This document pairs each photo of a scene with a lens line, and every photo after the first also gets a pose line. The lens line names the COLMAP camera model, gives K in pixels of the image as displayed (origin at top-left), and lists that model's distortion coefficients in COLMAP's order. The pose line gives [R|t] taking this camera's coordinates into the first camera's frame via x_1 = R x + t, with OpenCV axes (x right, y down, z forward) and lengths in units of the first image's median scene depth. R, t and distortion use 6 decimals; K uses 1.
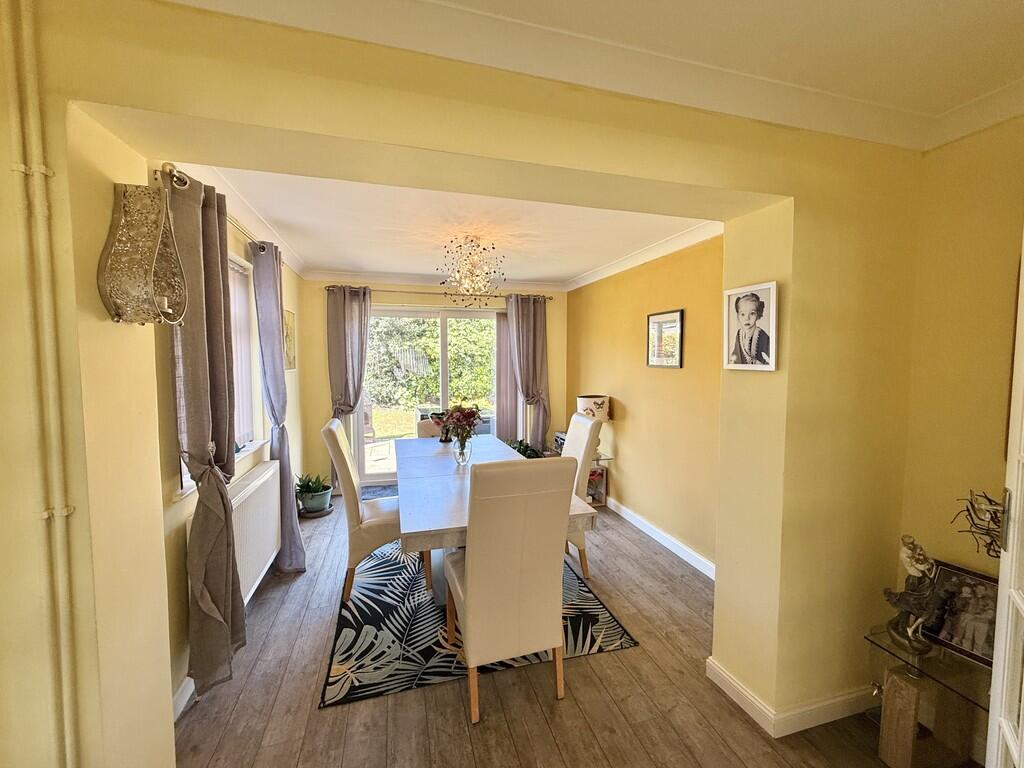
lens RADIAL K [[417.3, 0, 513.7], [0, 417.3, 382.9], [0, 0, 1]] dist [-0.000512, -0.000028]
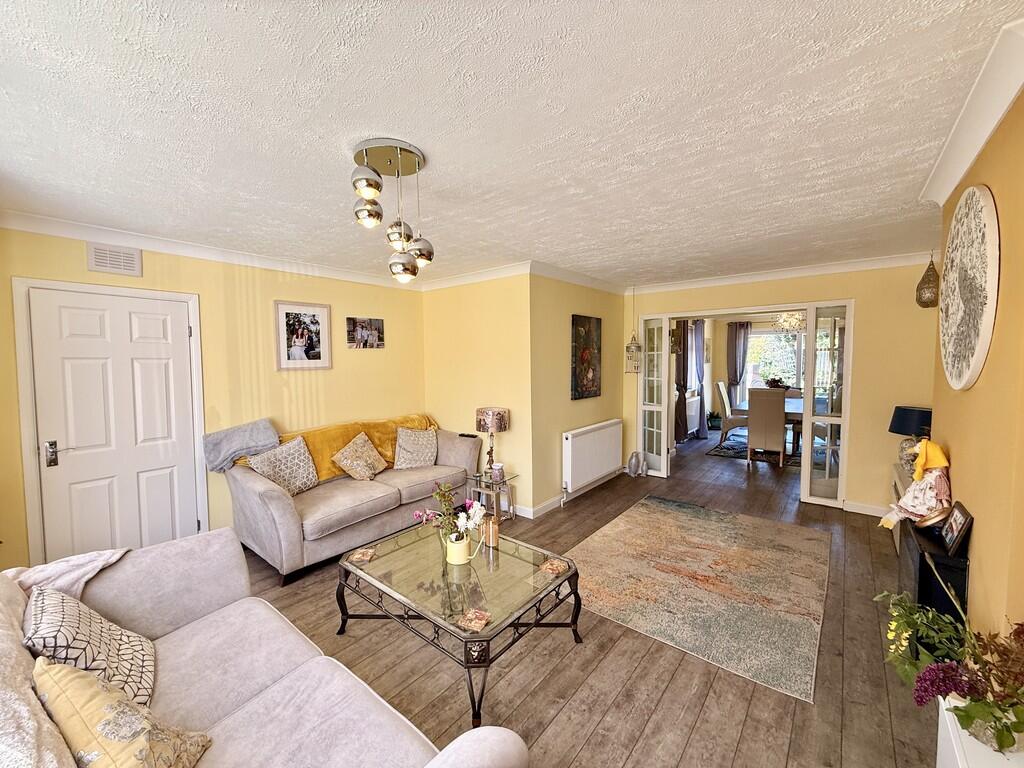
lens RADIAL K [[405.9, 0, 513.9], [0, 405.9, 381.6], [0, 0, 1]] dist [0.000320, 0.000009]
pose [[0.568780, 0.040308, -0.821501, 0.686551], [-0.038467, 0.999009, 0.022385, 0.058367], [0.821590, 0.018869, 0.569767, -1.130090]]
